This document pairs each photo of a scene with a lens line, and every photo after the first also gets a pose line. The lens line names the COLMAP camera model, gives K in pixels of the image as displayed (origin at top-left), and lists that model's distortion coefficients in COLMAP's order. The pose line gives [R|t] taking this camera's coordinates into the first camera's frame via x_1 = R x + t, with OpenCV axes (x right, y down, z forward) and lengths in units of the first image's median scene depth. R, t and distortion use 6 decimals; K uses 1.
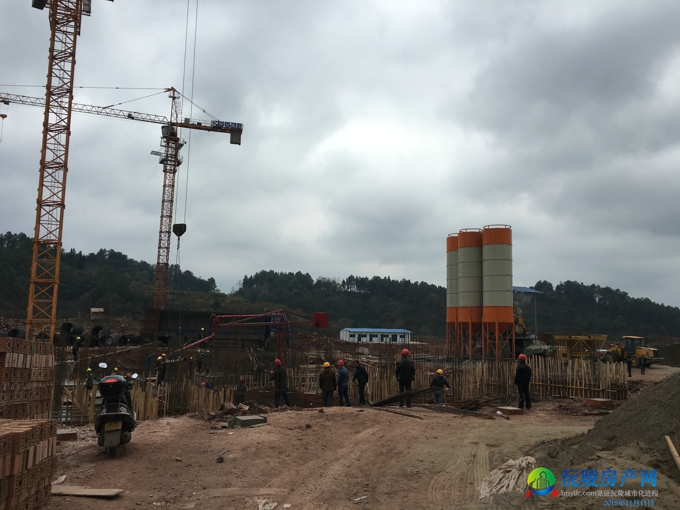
lens RADIAL K [[566.2, 0, 339.1], [0, 566.2, 254.1], [0, 0, 1]] dist [0.069902, -0.077634]
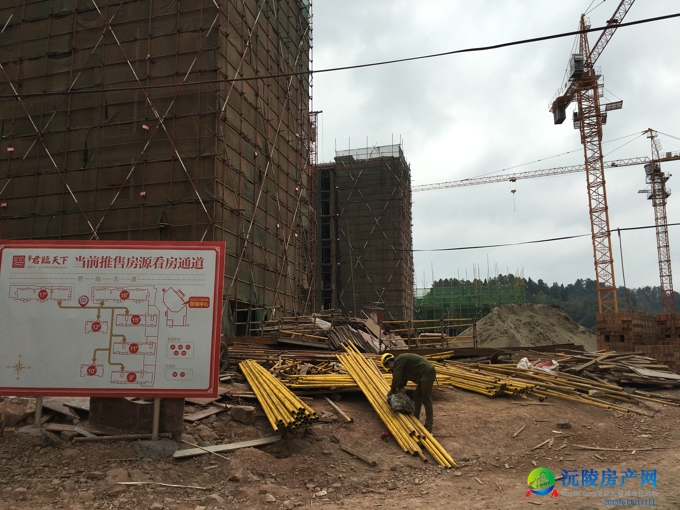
lens RADIAL K [[566.2, 0, 342.0], [0, 566.2, 255.9], [0, 0, 1]] dist [0.069902, -0.077634]
pose [[0.710247, -0.149814, -0.687826, 0.009870], [0.118079, 0.988602, -0.093398, -0.018558], [0.693979, -0.014882, 0.719842, -0.201576]]
